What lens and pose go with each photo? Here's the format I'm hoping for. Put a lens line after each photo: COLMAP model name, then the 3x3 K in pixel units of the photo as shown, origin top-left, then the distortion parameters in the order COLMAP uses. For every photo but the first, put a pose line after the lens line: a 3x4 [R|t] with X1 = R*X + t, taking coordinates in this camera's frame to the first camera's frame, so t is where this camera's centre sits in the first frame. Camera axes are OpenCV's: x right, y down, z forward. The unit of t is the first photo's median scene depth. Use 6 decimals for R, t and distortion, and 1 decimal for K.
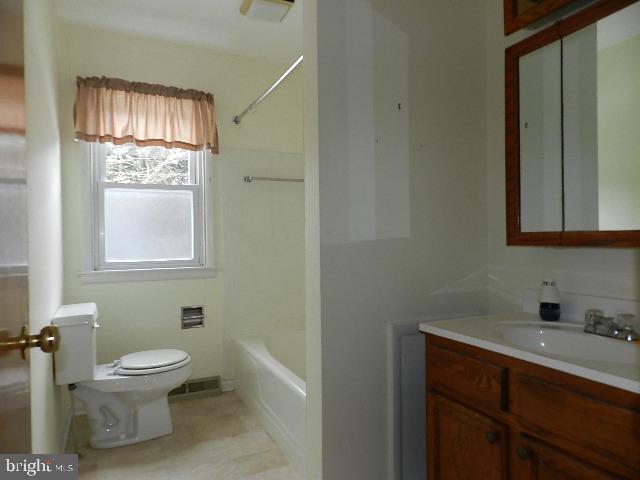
lens RADIAL K [[429.4, 0, 321.9], [0, 429.4, 238.7], [0, 0, 1]] dist [0.015201, -0.012009]
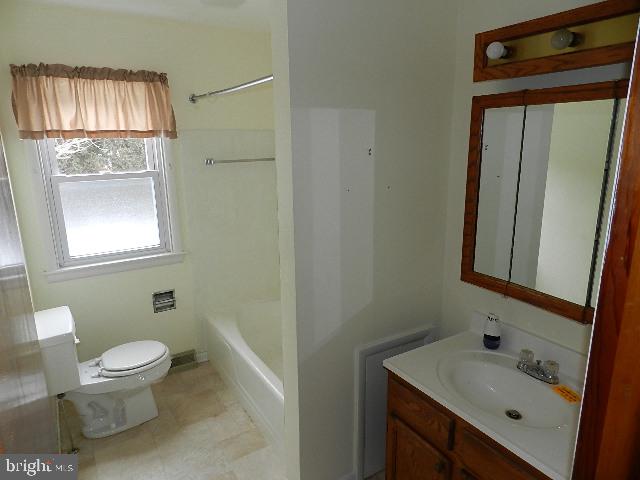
lens RADIAL K [[429.4, 0, 323.2], [0, 429.4, 244.8], [0, 0, 1]] dist [0.015201, -0.012009]
pose [[0.994273, -0.025531, 0.103773, -0.030580], [0.000993, 0.973209, 0.229921, -0.248515], [-0.106863, -0.228501, 0.967661, -0.019670]]
